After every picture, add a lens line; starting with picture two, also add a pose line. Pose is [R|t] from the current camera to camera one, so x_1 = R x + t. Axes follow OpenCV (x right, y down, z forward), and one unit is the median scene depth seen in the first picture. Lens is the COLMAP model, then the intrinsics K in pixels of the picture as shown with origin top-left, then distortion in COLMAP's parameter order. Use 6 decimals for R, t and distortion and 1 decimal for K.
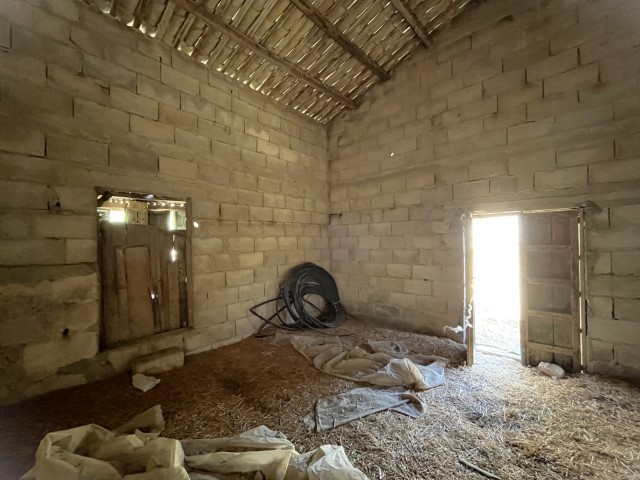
lens RADIAL K [[259.8, 0, 319.4], [0, 259.8, 242.5], [0, 0, 1]] dist [0.002486, 0.000311]
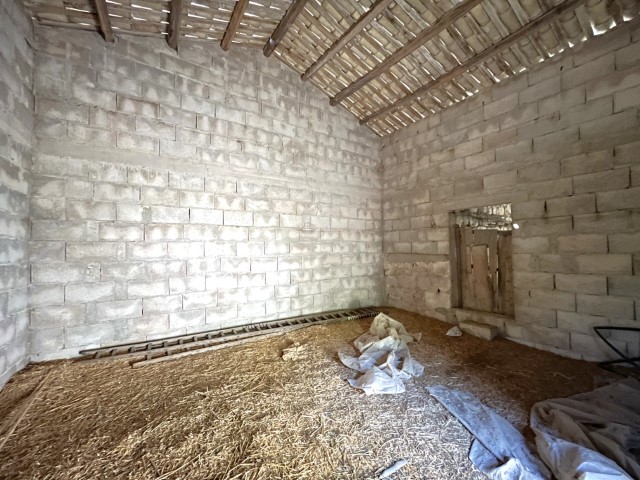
lens RADIAL K [[259.8, 0, 319.7], [0, 259.8, 241.8], [0, 0, 1]] dist [0.002486, 0.000311]
pose [[-0.253125, -0.003035, -0.967429, 0.786660], [0.021911, 0.999721, -0.008869, -0.009523], [0.967185, -0.023442, -0.252988, 0.466063]]
